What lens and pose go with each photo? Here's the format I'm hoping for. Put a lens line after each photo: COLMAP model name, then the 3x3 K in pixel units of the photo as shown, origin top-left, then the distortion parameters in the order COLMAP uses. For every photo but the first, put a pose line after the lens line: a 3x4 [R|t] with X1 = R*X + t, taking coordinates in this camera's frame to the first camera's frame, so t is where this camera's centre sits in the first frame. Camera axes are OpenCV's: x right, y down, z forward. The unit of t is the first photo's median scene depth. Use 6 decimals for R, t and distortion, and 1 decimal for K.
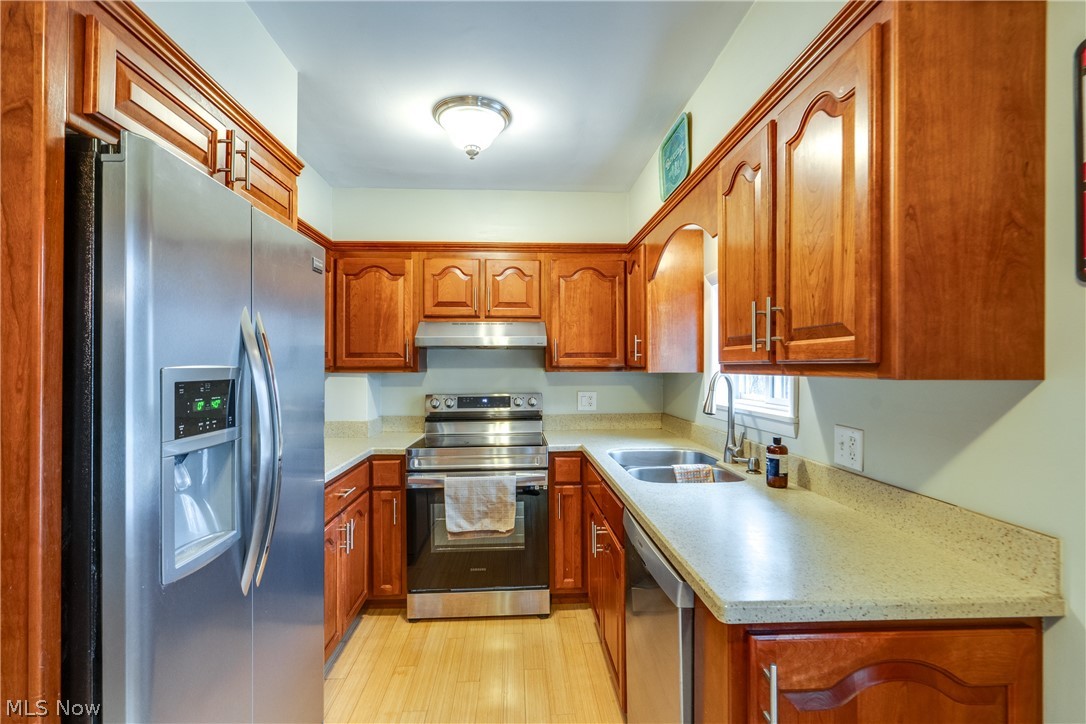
lens RADIAL K [[515.1, 0, 546.0], [0, 515.1, 365.5], [0, 0, 1]] dist [-0.005034, 0.001546]
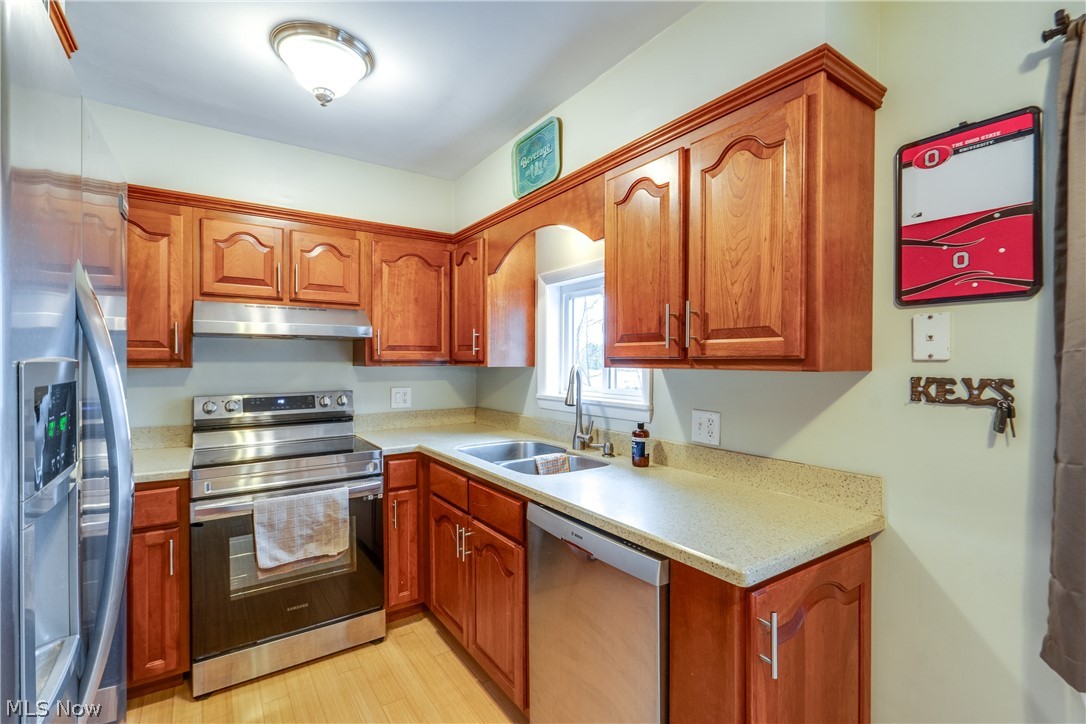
lens RADIAL K [[508.8, 0, 540.5], [0, 508.8, 363.5], [0, 0, 1]] dist [-0.002459, 0.001400]
pose [[0.846350, 0.000193, 0.532627, -0.239018], [-0.004158, 0.999972, 0.006244, 0.000649], [-0.532611, -0.007499, 0.846327, 0.110995]]
